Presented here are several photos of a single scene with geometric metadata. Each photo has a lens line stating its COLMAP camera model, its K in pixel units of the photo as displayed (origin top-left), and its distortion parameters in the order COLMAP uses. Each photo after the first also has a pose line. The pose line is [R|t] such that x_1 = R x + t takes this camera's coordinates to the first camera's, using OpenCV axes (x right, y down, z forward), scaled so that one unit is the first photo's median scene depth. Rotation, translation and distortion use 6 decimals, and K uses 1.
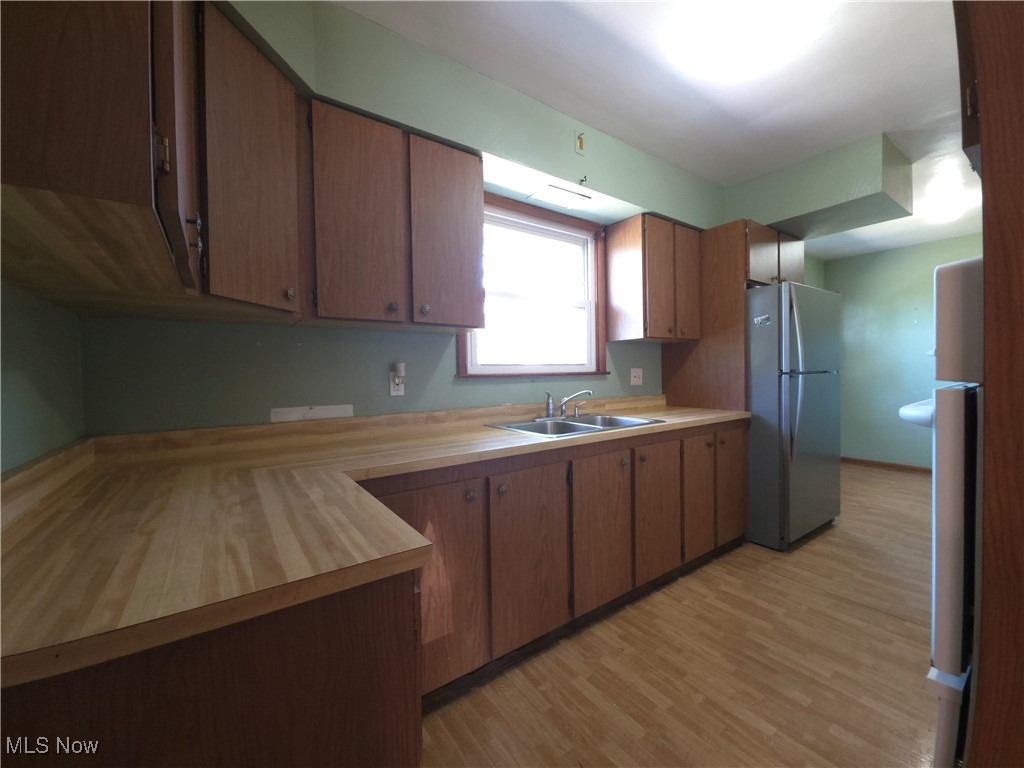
lens RADIAL K [[409.7, 0, 512.0], [0, 409.7, 384.0], [0, 0, 1]] dist [0.000237, 0.000002]
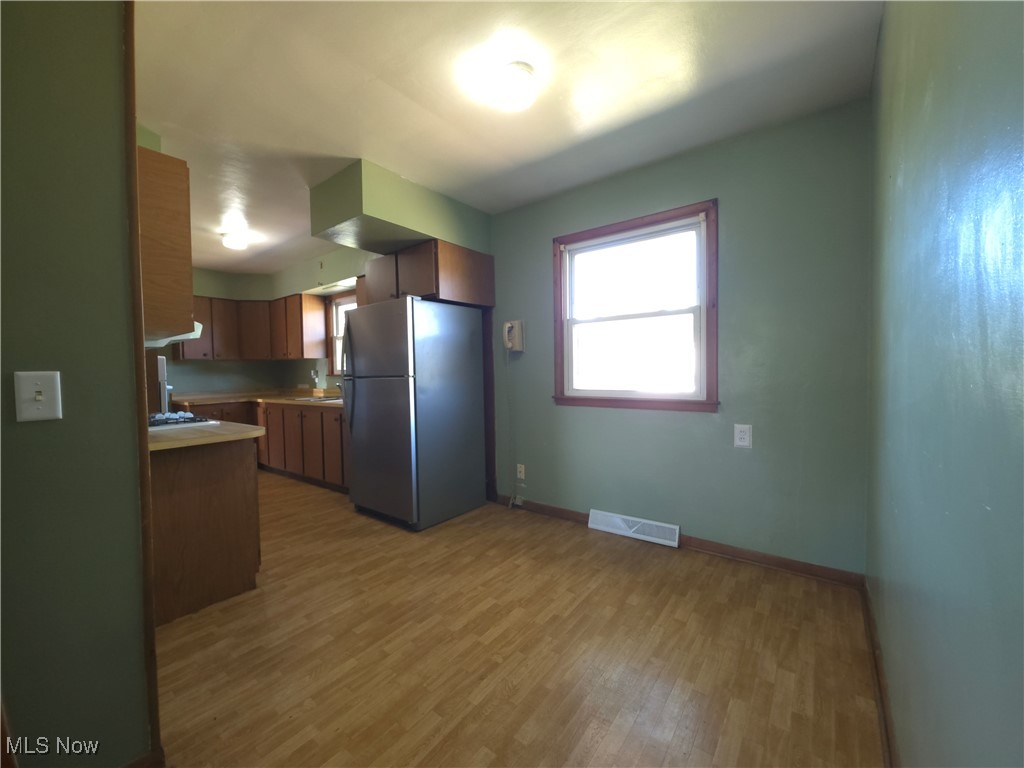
lens RADIAL K [[409.7, 0, 512.0], [0, 409.7, 384.0], [0, 0, 1]] dist [0.000237, 0.000002]
pose [[0.295586, 0.040117, -0.954473, 2.260504], [-0.007933, 0.999187, 0.039540, -0.064826], [0.955283, -0.004116, 0.295664, 1.189860]]
